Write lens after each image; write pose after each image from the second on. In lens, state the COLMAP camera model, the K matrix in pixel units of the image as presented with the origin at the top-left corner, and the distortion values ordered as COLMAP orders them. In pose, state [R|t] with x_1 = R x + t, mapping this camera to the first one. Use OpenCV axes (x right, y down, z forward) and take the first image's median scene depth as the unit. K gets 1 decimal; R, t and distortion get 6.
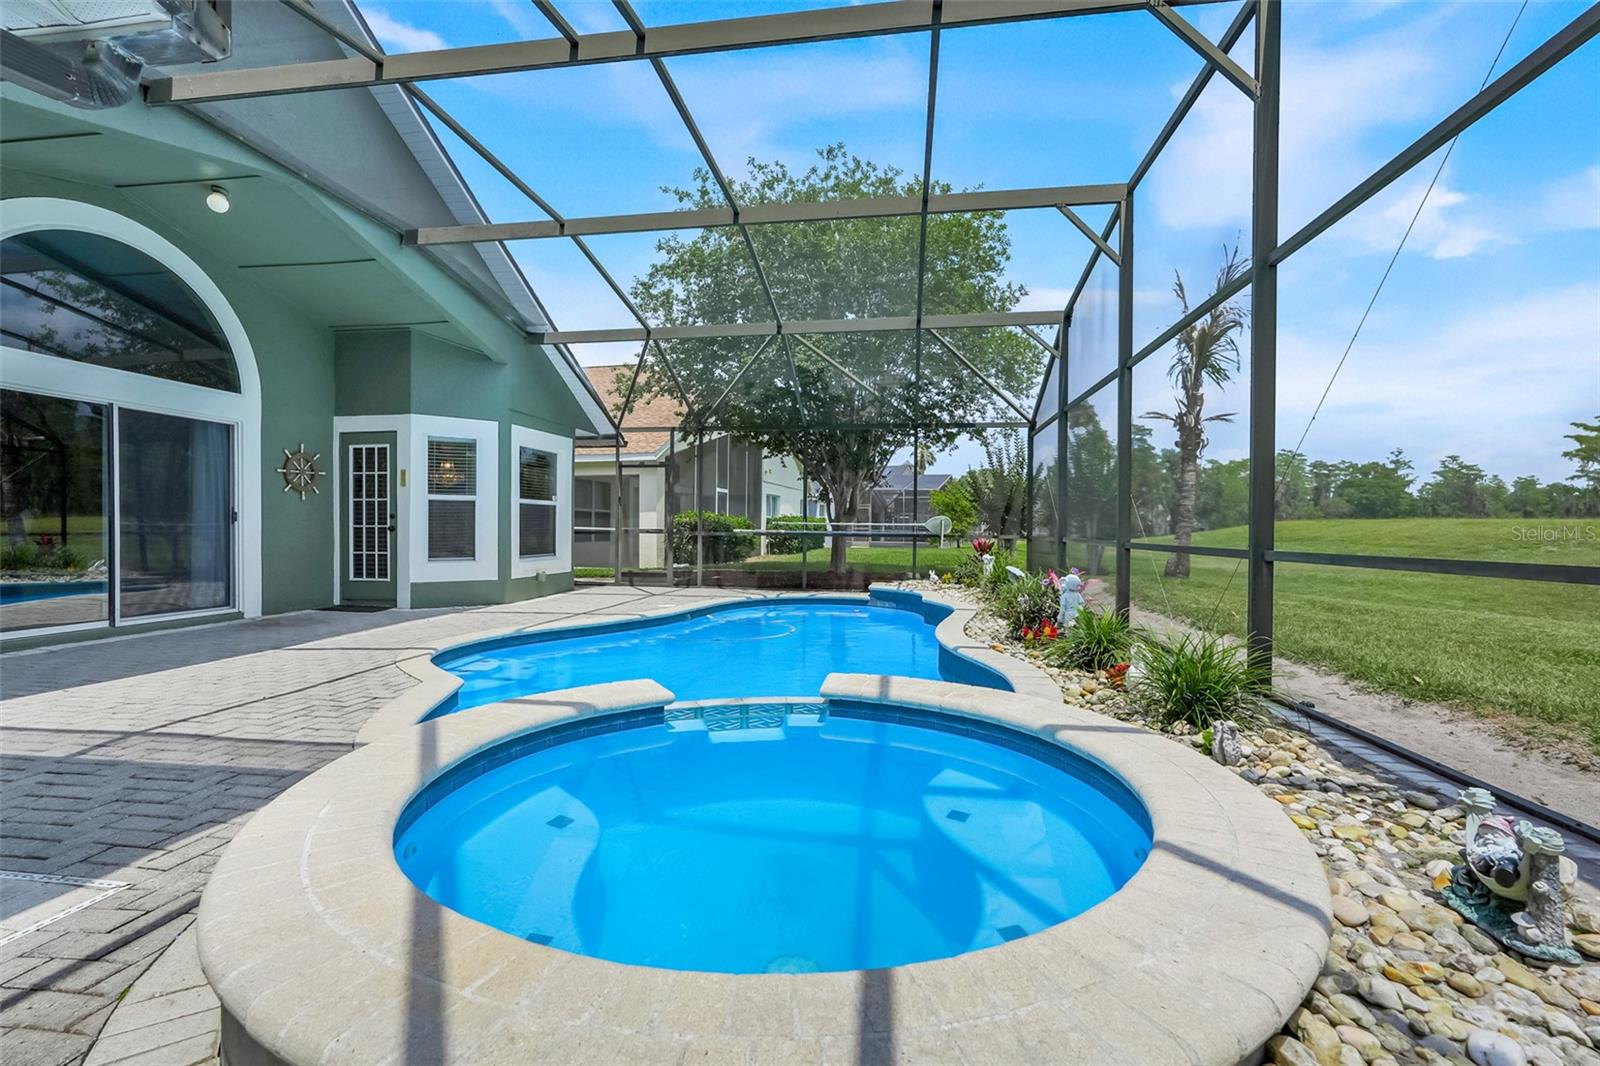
lens RADIAL K [[720.1, 0, 794.9], [0, 720.1, 530.7], [0, 0, 1]] dist [-0.000214, 0.000758]
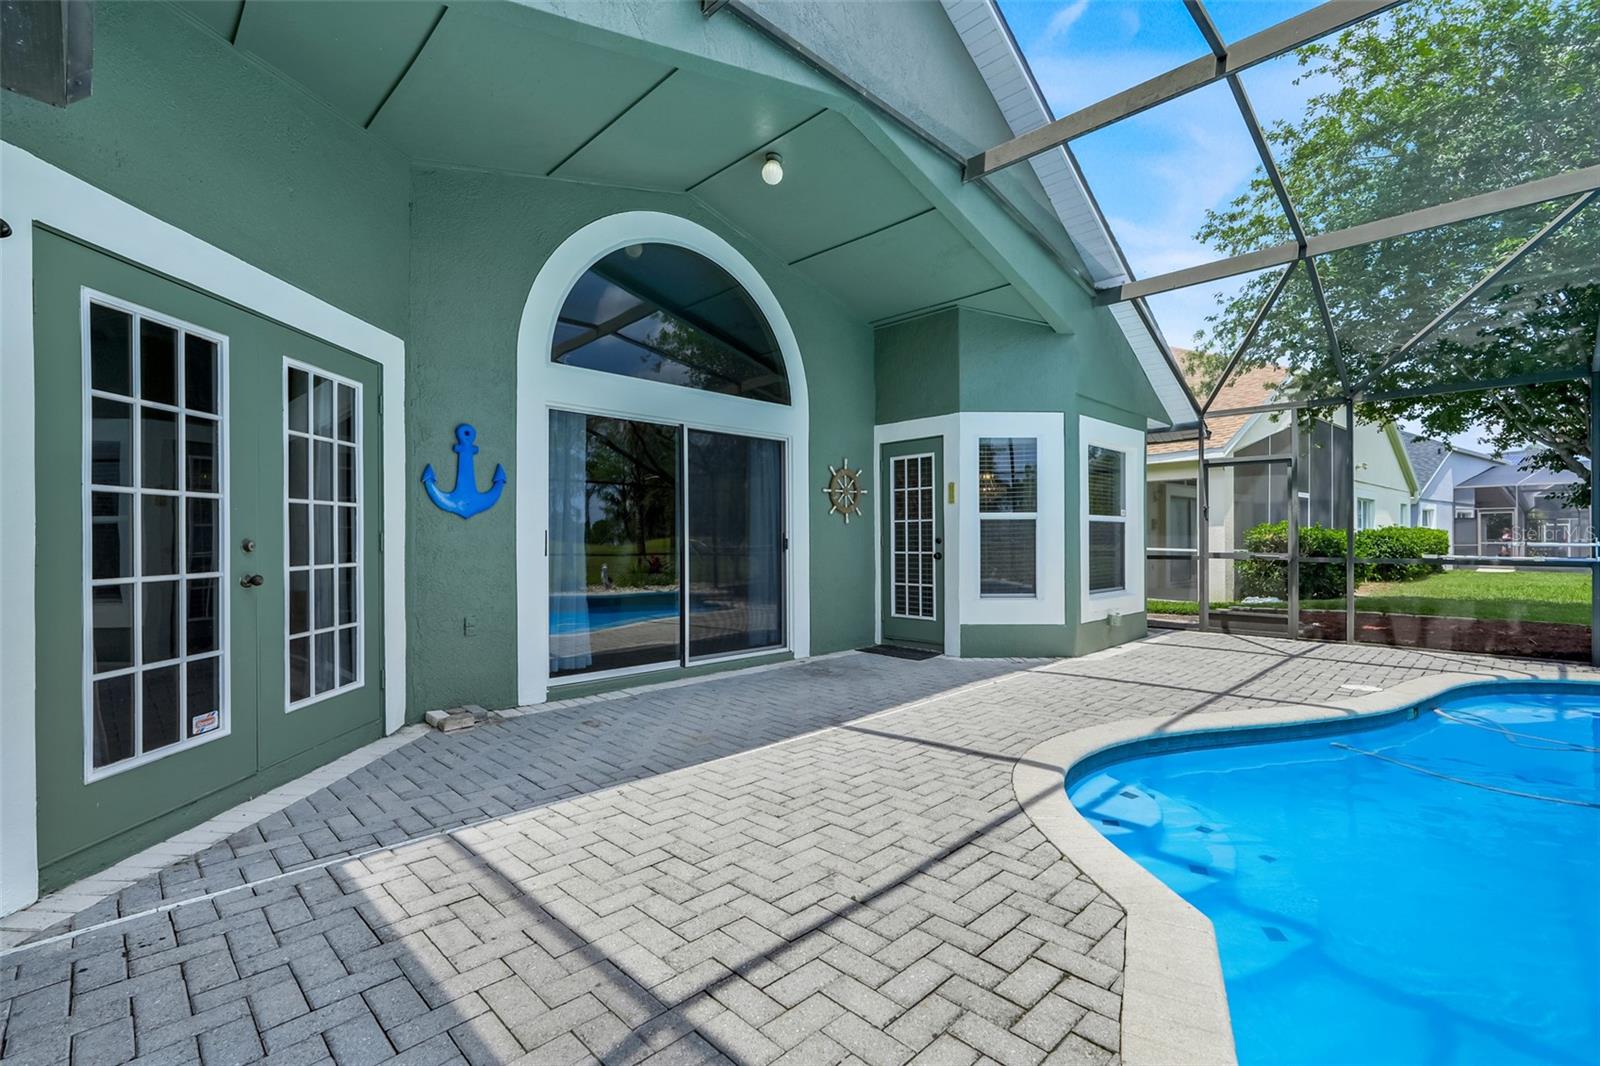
lens RADIAL K [[733.2, 0, 800.0], [0, 733.2, 533.0], [0, 0, 1]] dist [-0.002406, -0.000058]
pose [[0.810334, -0.014026, -0.585801, -0.199248], [0.003511, 0.999812, -0.019081, -0.013394], [0.585958, 0.013405, 0.810231, 0.236357]]
